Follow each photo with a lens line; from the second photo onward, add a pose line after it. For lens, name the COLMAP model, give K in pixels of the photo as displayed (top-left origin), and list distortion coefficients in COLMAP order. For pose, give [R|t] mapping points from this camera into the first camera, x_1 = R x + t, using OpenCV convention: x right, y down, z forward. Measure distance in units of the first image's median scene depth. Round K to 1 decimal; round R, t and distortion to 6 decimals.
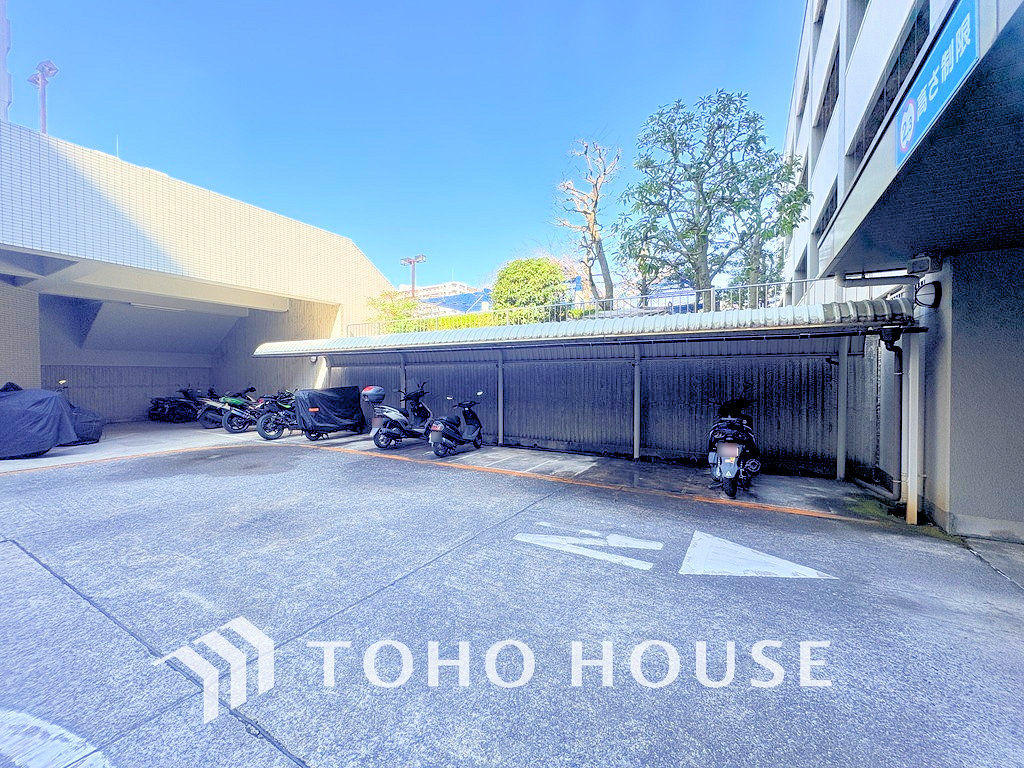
lens RADIAL K [[408.2, 0, 512.0], [0, 408.2, 380.8], [0, 0, 1]] dist [0.000491, 0.000045]
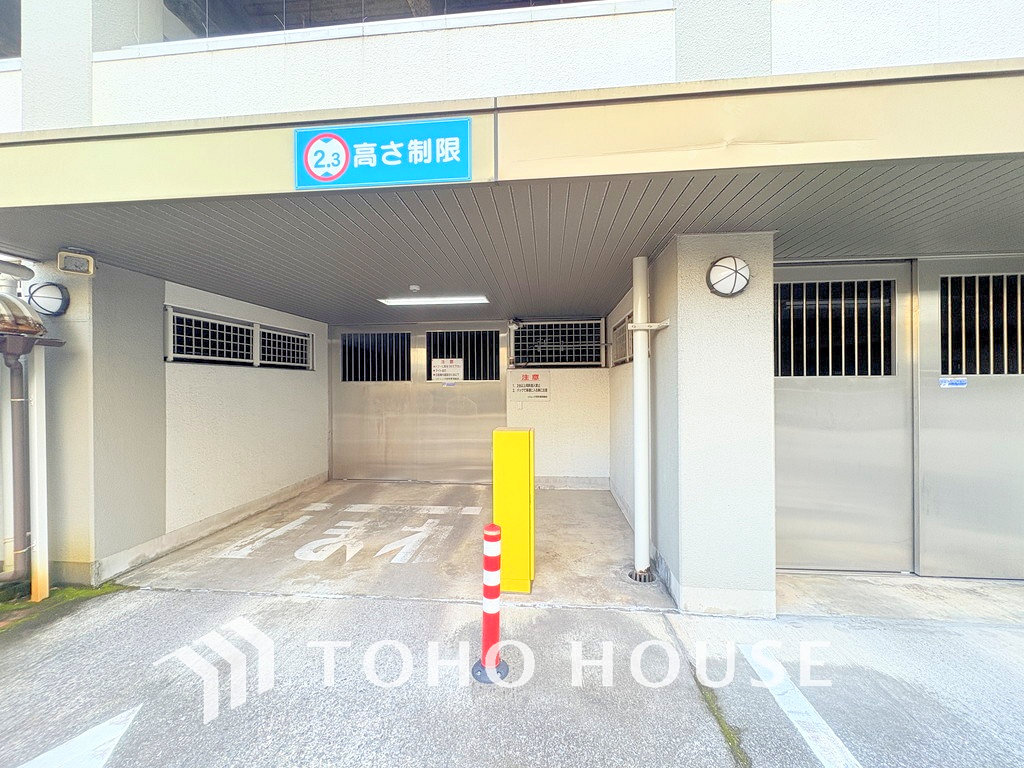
lens RADIAL K [[408.2, 0, 509.6], [0, 408.2, 383.6], [0, 0, 1]] dist [0.000491, 0.000045]
pose [[-0.418257, 0.001253, 0.908328, -0.070492], [0.014081, 0.999888, 0.005104, -0.042354], [-0.908220, 0.014925, -0.418228, 0.580959]]
